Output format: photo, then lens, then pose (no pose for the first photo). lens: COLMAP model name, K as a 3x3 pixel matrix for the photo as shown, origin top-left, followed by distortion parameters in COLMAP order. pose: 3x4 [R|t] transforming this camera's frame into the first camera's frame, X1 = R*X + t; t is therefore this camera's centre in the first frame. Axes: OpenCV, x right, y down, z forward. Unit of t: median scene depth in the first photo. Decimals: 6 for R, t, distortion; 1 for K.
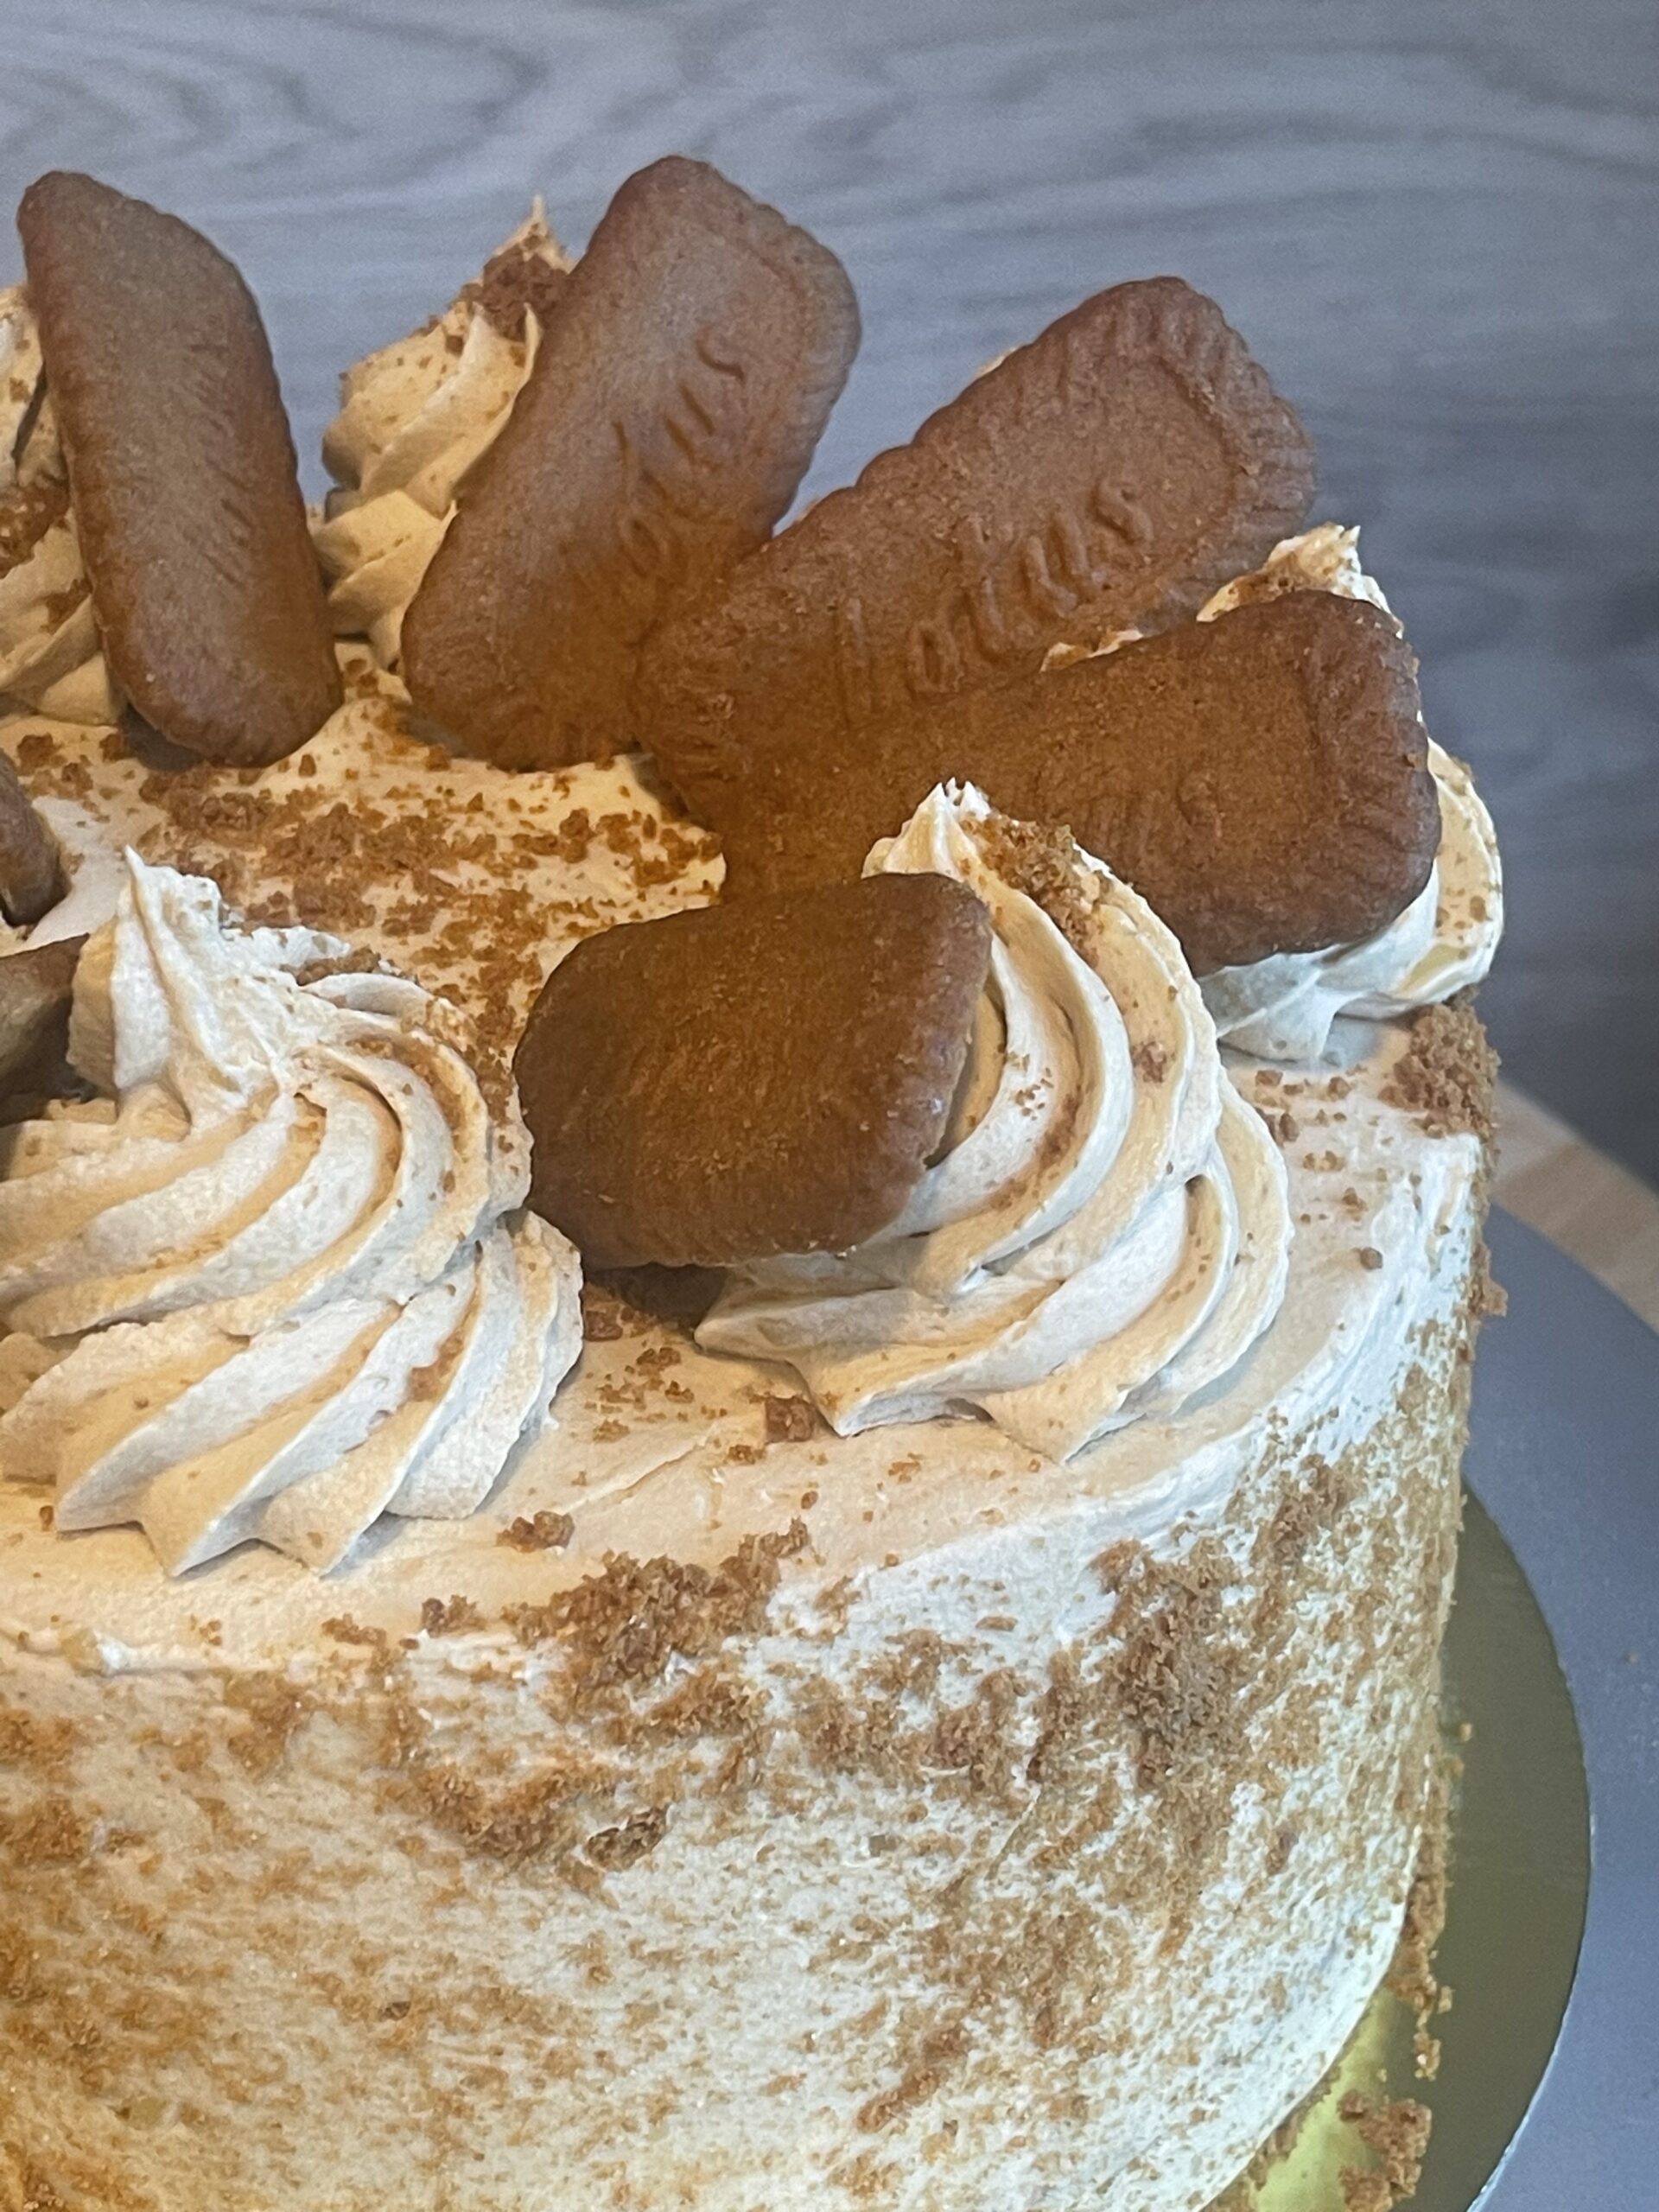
lens RADIAL K [[4019.7, 0, 829.5], [0, 4019.7, 1106.0], [0, 0, 1]] dist [0.058248, -0.384285]
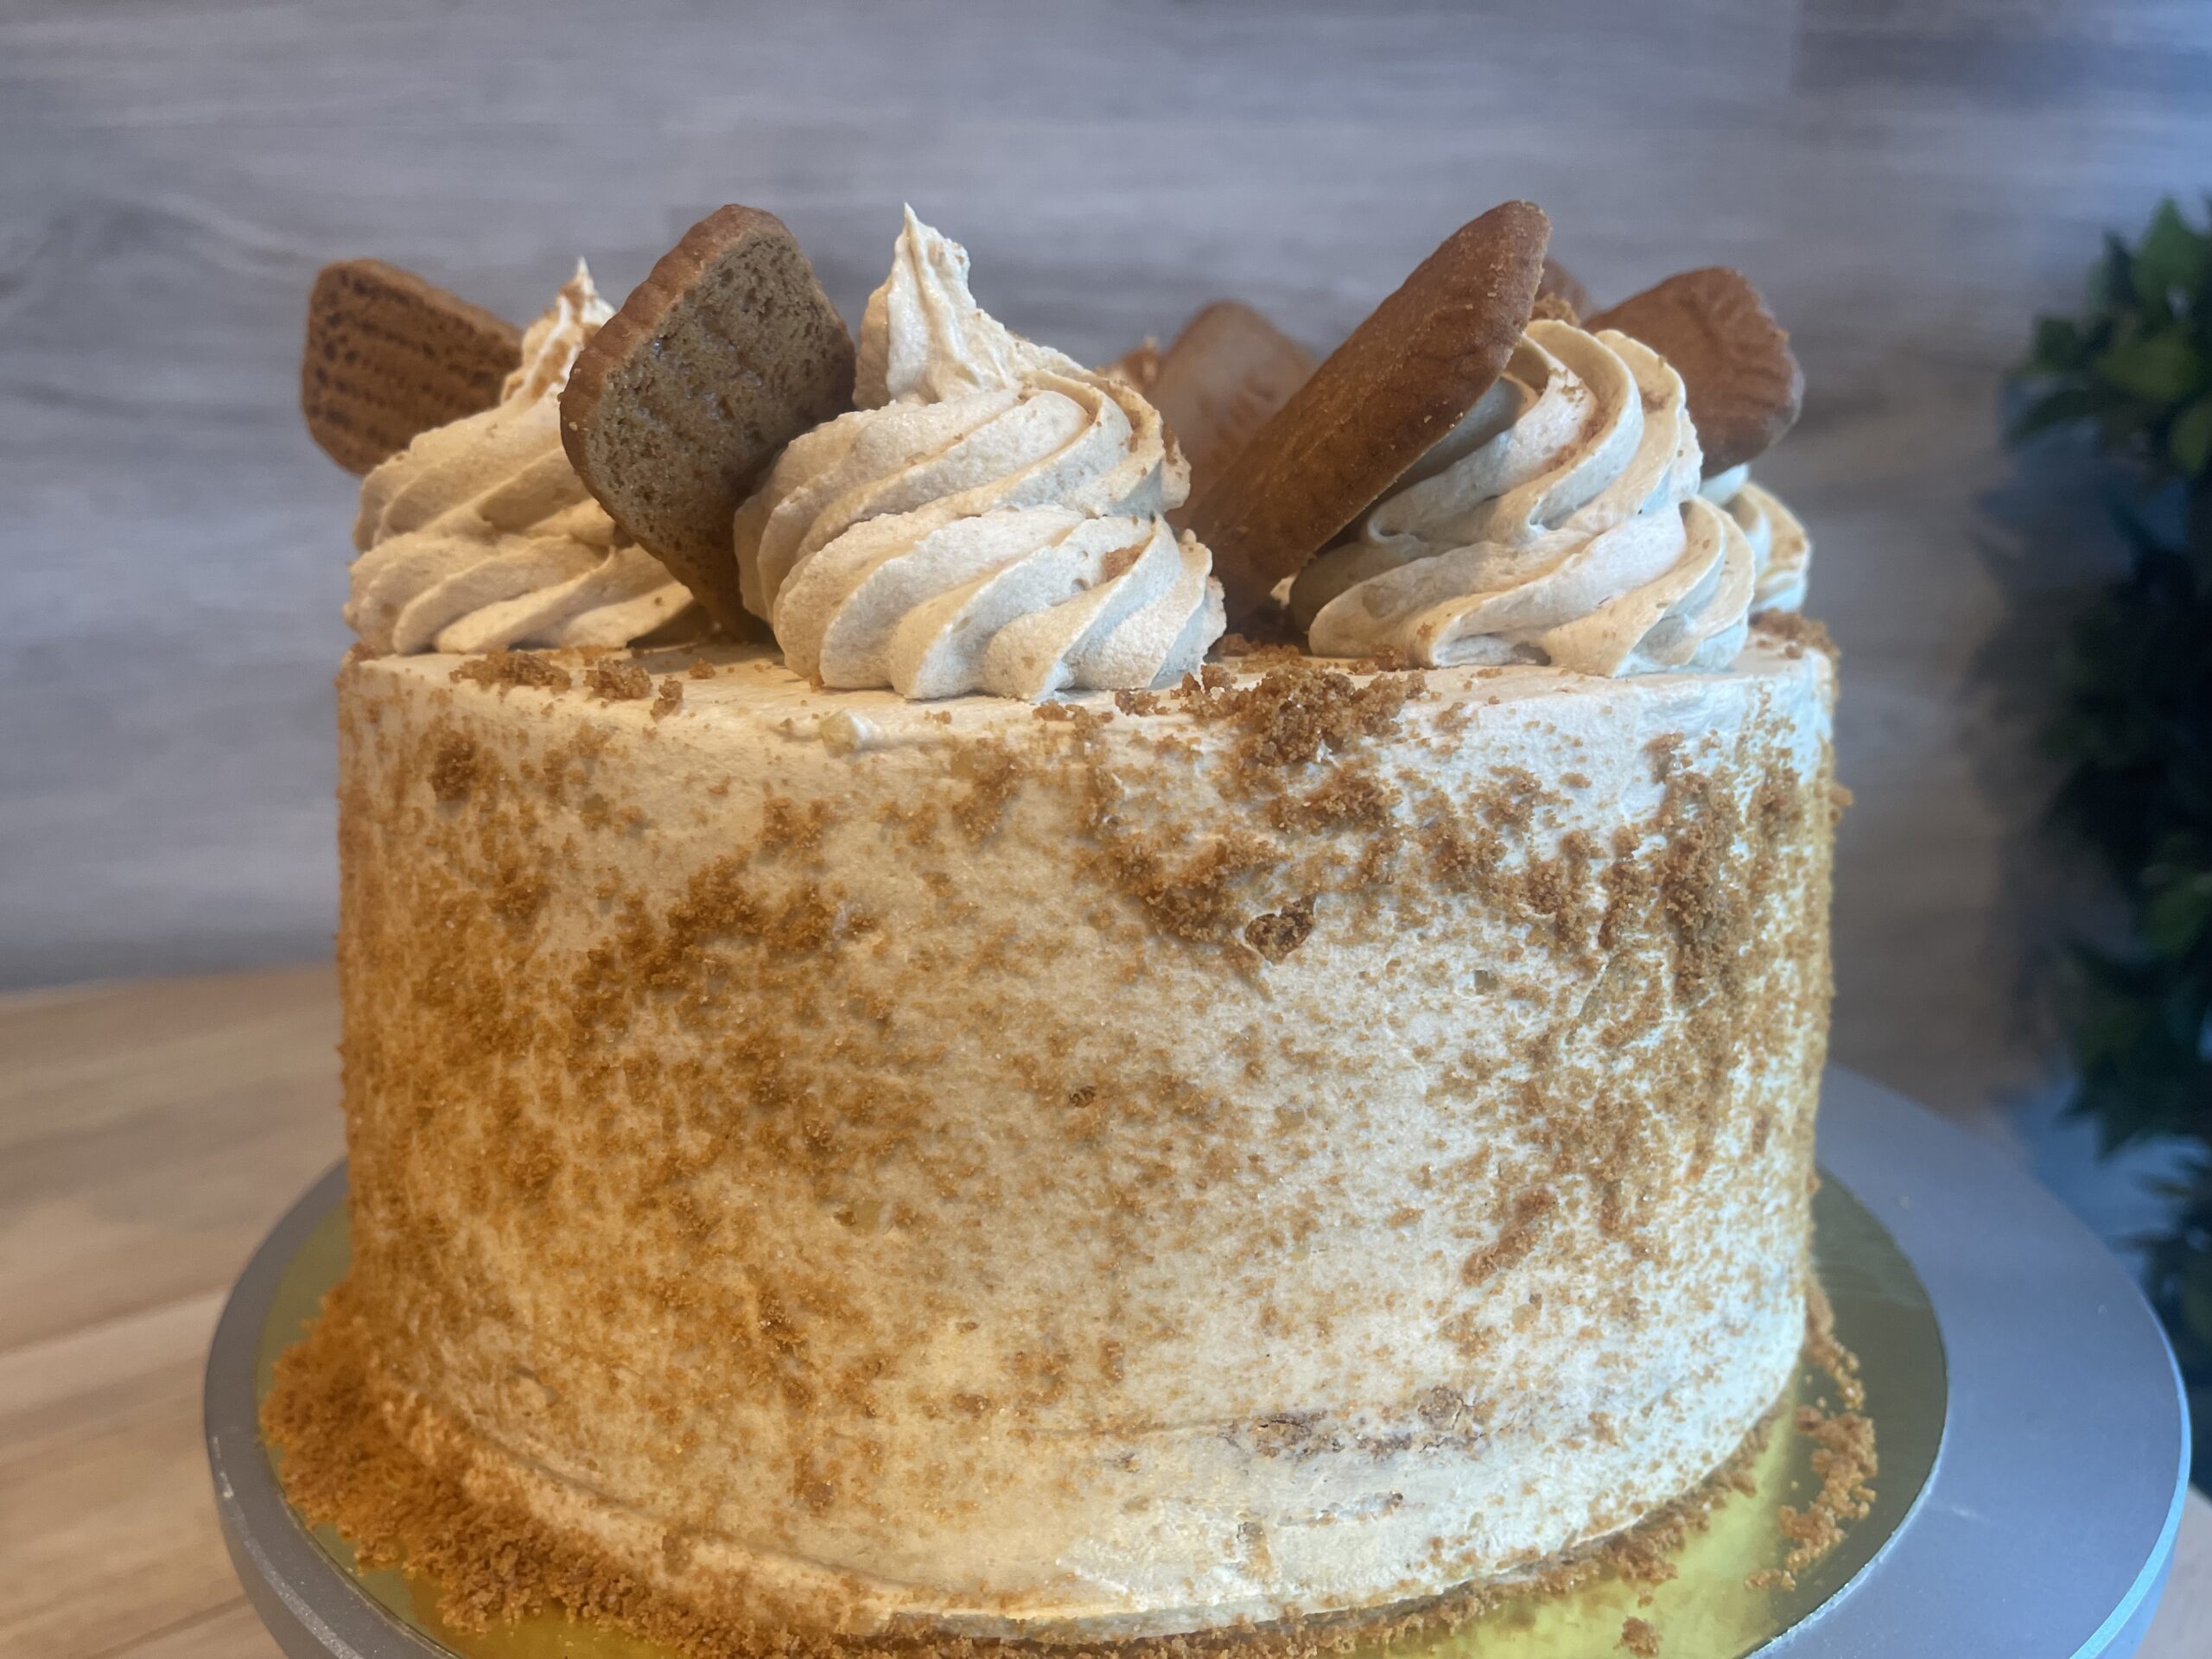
lens RADIAL K [[1703.3, 0, 1106.0], [0, 1703.3, 829.5], [0, 0, 1]] dist [0.140340, -0.552213]
pose [[0.998480, -0.011167, -0.053972, -0.072795], [-0.008582, 0.935817, -0.352382, 0.325773], [0.054443, 0.352310, 0.934298, 0.505235]]
